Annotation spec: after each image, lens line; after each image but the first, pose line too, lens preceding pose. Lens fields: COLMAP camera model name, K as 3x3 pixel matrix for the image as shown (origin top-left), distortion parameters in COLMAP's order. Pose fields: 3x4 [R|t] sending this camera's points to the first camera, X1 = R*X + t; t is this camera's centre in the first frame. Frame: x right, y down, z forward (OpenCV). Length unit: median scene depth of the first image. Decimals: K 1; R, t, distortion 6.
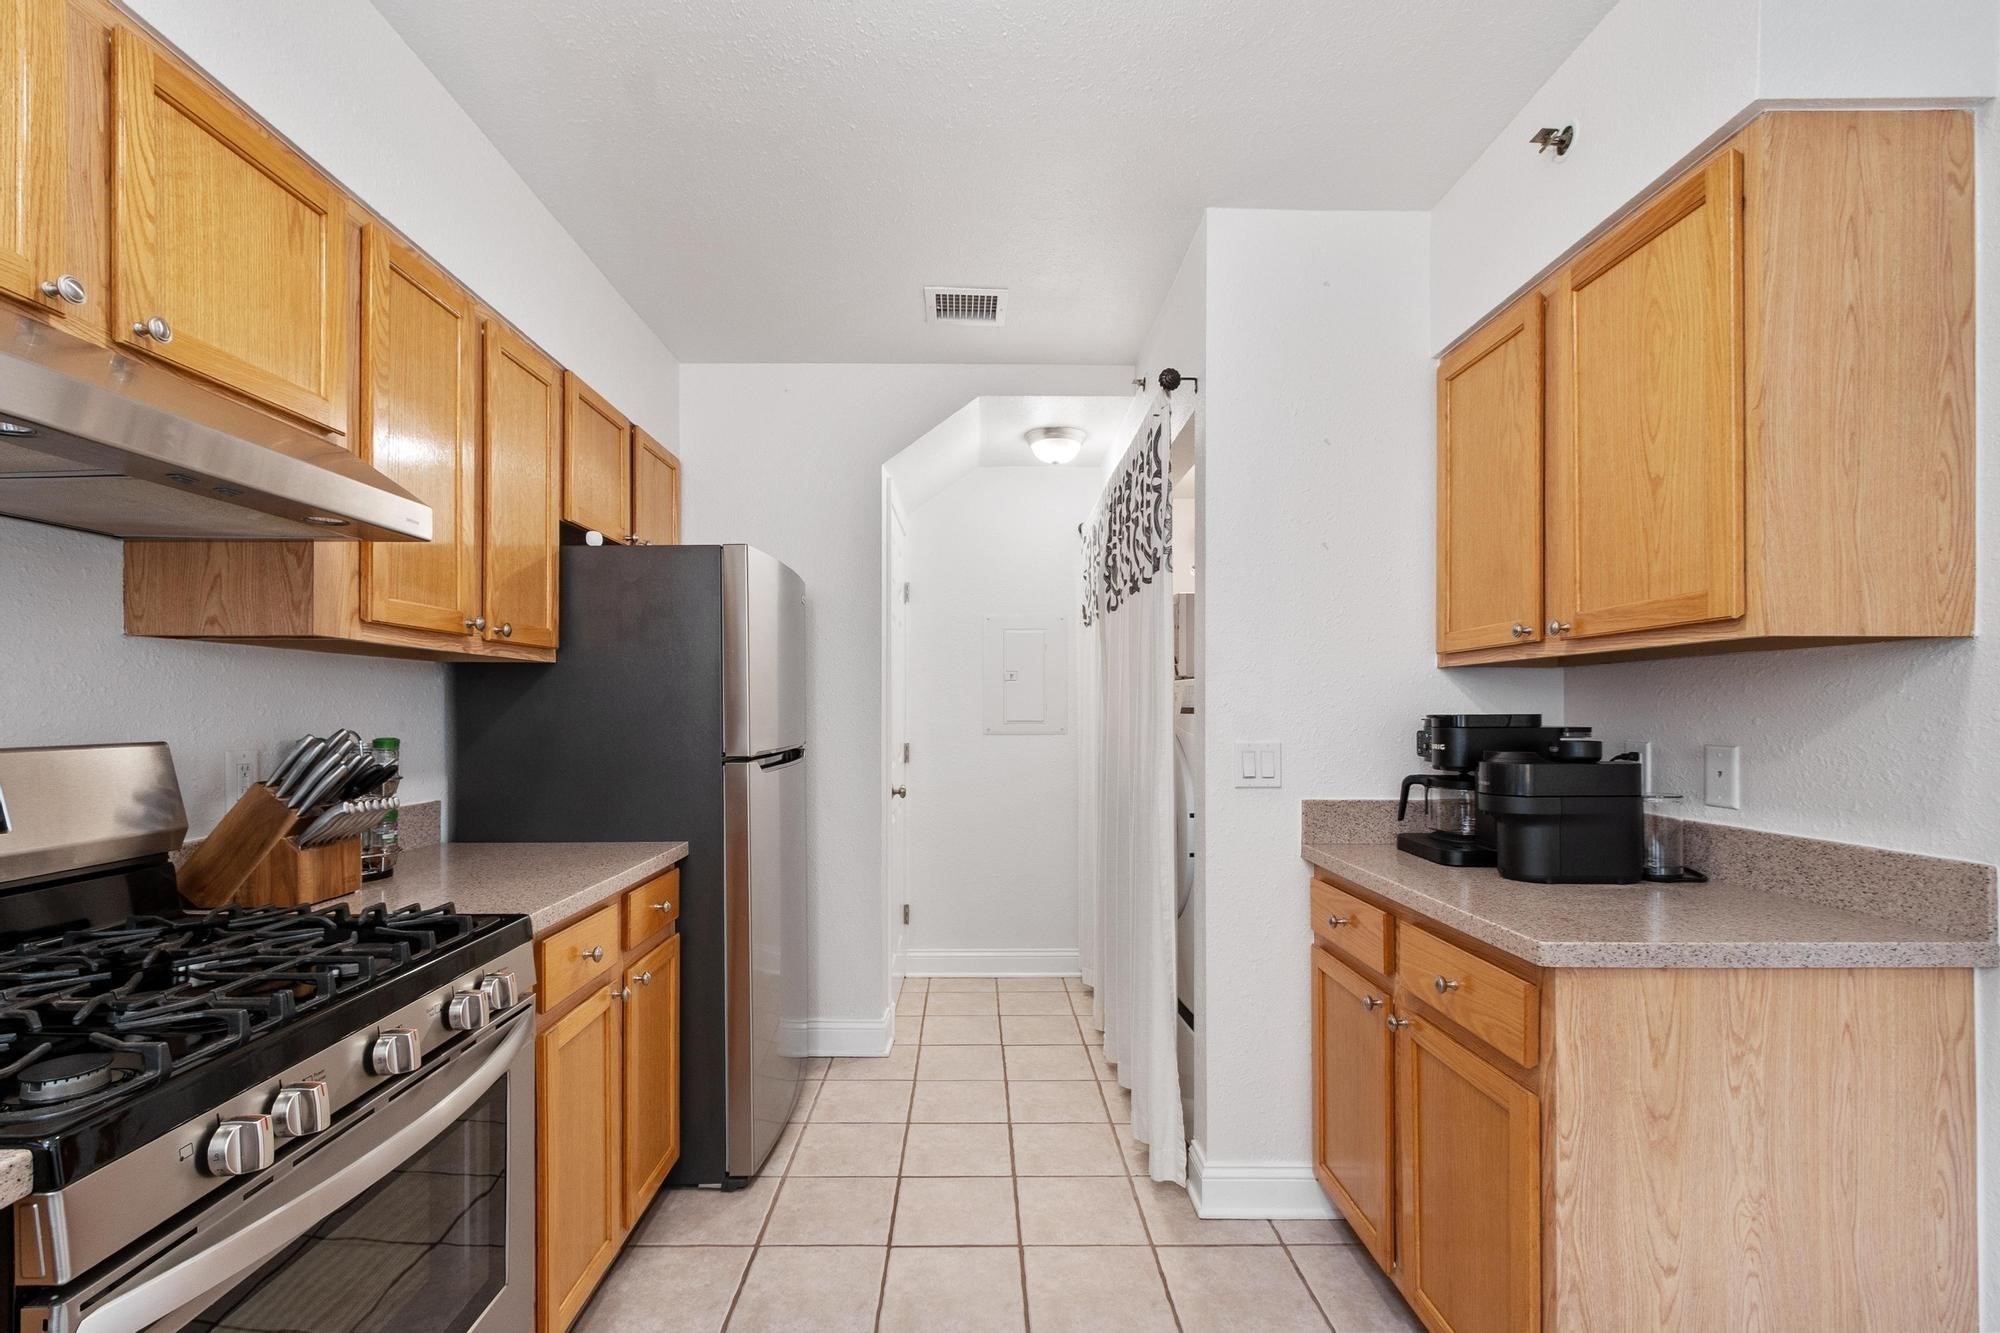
lens RADIAL K [[884.1, 0, 985.5], [0, 884.1, 705.4], [0, 0, 1]] dist [0.003085, -0.001406]
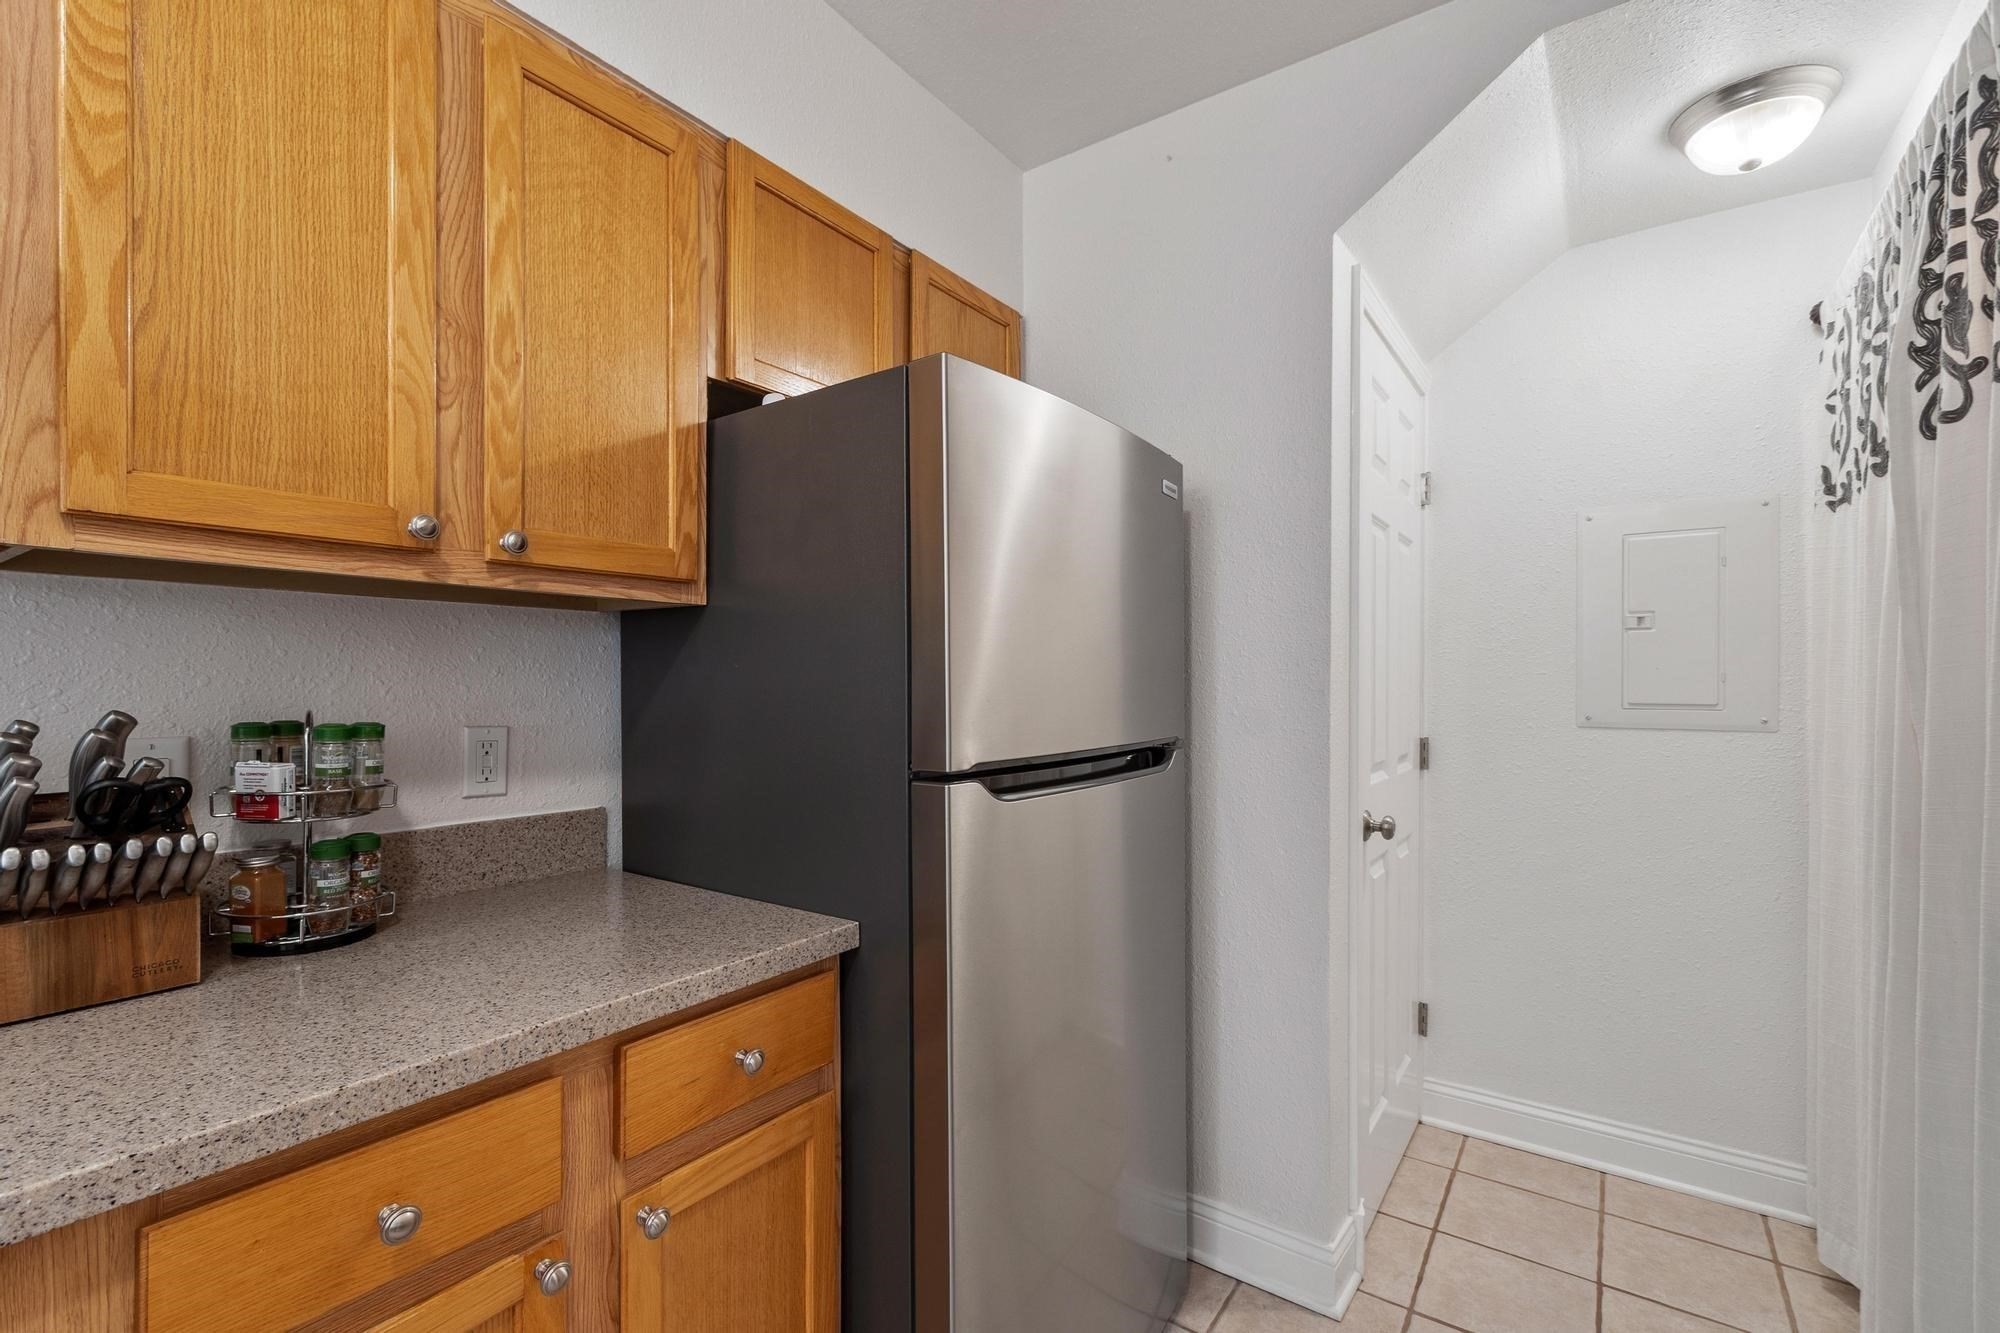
lens RADIAL K [[884.1, 0, 984.3], [0, 884.1, 681.7], [0, 0, 1]] dist [0.003085, -0.001406]
pose [[0.806551, 0.003699, -0.591153, 0.034013], [-0.000850, 0.999987, 0.005098, 0.002349], [0.591164, -0.003609, 0.806543, 0.432777]]
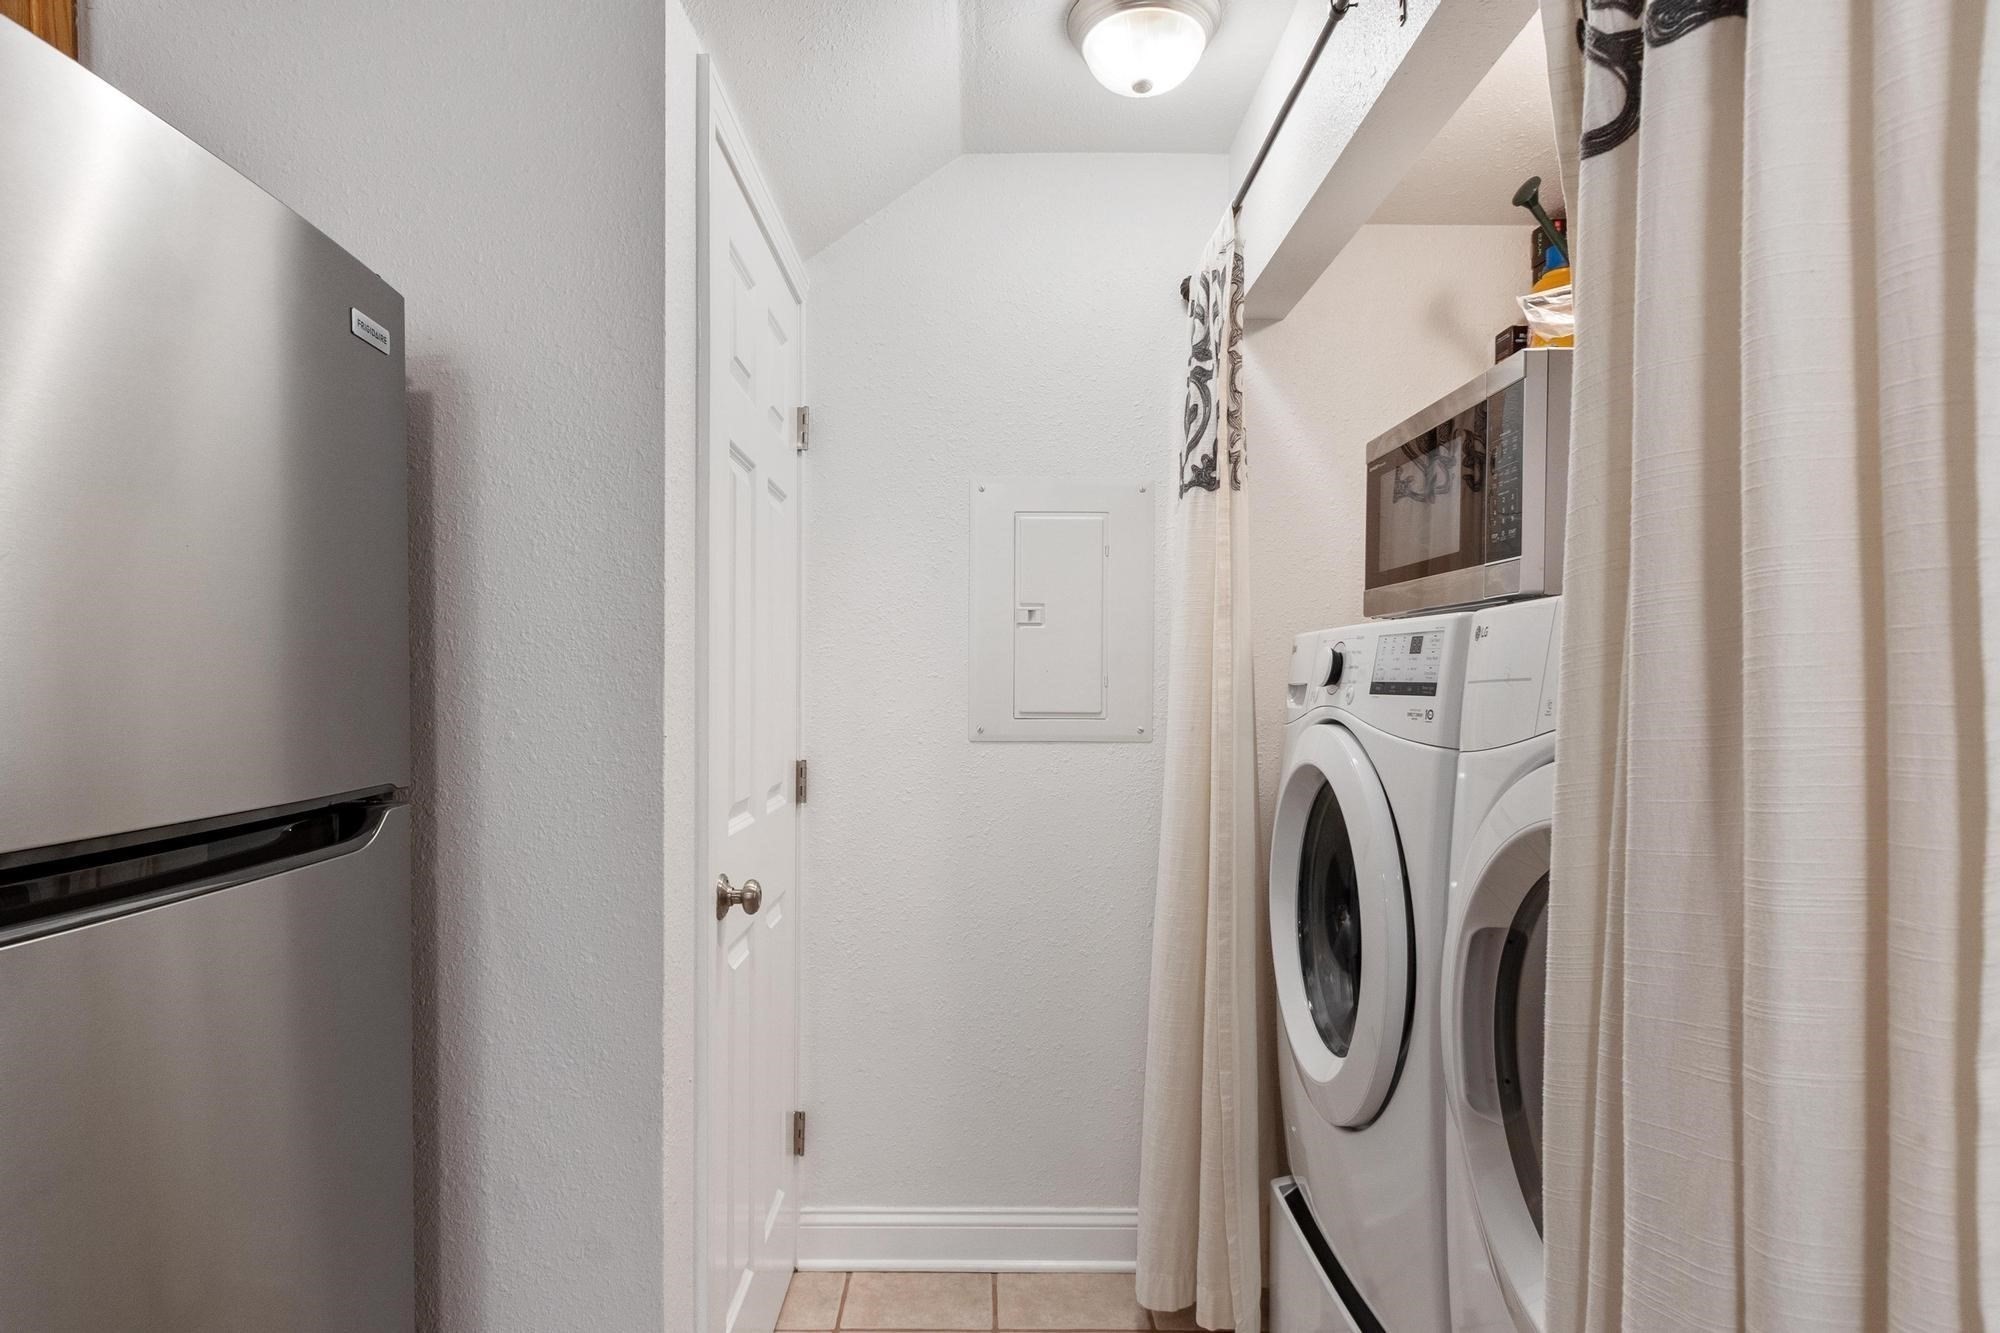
lens RADIAL K [[1090.3, 0, 979.1], [0, 1090.3, 699.1], [0, 0, 1]] dist [0.008069, 0.000191]
pose [[0.999876, 0.005026, -0.014943, 0.014441], [-0.004811, 0.999885, 0.014405, 0.003390], [0.015013, -0.014331, 0.999785, 0.570820]]
